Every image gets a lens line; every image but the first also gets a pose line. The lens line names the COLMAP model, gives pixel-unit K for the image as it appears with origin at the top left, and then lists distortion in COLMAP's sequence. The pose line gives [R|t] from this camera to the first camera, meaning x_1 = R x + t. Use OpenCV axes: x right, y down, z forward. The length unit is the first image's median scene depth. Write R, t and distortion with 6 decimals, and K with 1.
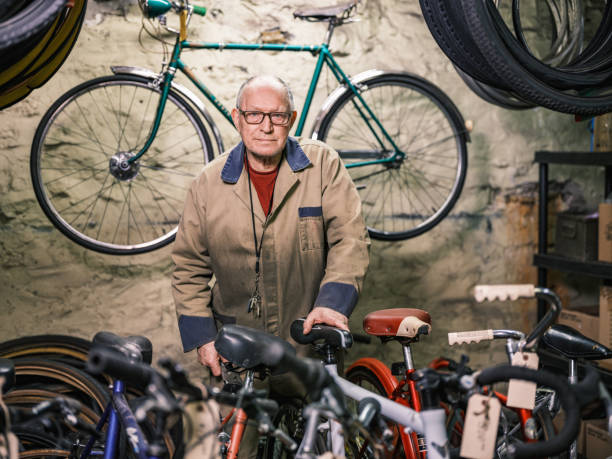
lens RADIAL K [[764.6, 0, 306.0], [0, 764.6, 229.5], [0, 0, 1]] dist [-0.017607, -0.018372]
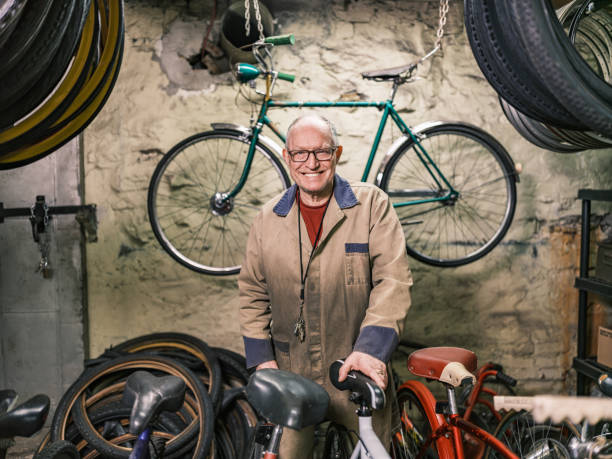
lens RADIAL K [[477.3, 0, 303.5], [0, 477.3, 235.7], [0, 0, 1]] dist [0.008782, -0.047684]
pose [[0.978699, 0.016134, -0.204666, 0.044891], [-0.015810, 0.999870, 0.003220, -0.030901], [0.204691, 0.000084, 0.978827, 0.230201]]
